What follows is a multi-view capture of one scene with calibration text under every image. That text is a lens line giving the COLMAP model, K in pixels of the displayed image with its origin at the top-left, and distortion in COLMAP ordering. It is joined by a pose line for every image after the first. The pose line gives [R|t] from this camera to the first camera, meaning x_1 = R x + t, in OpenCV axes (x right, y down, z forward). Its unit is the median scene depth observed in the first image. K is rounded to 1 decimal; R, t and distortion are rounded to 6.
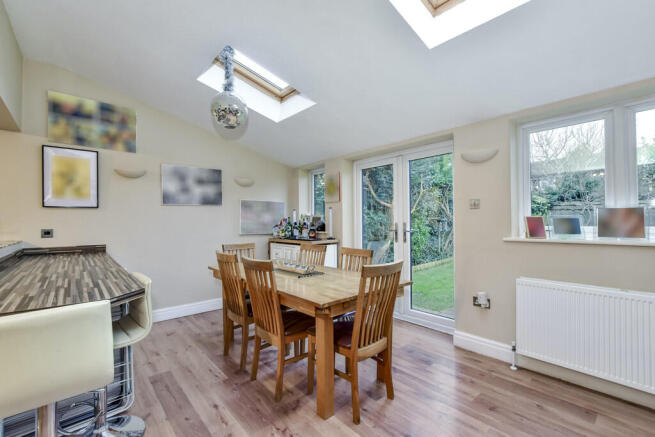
lens RADIAL K [[288.7, 0, 326.9], [0, 288.7, 218.9], [0, 0, 1]] dist [-0.010233, 0.001652]
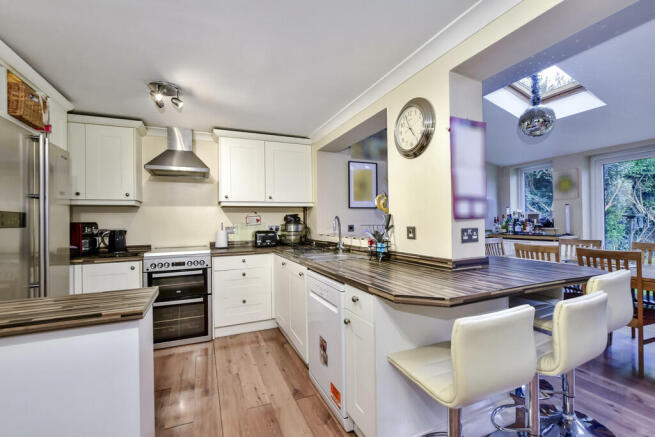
lens RADIAL K [[288.7, 0, 327.7], [0, 288.7, 217.0], [0, 0, 1]] dist [-0.010233, 0.001652]
pose [[0.955215, -0.009346, -0.295764, -0.494909], [0.009012, 0.999956, -0.002494, 0.001609], [0.295774, -0.000283, 0.955258, -0.215577]]
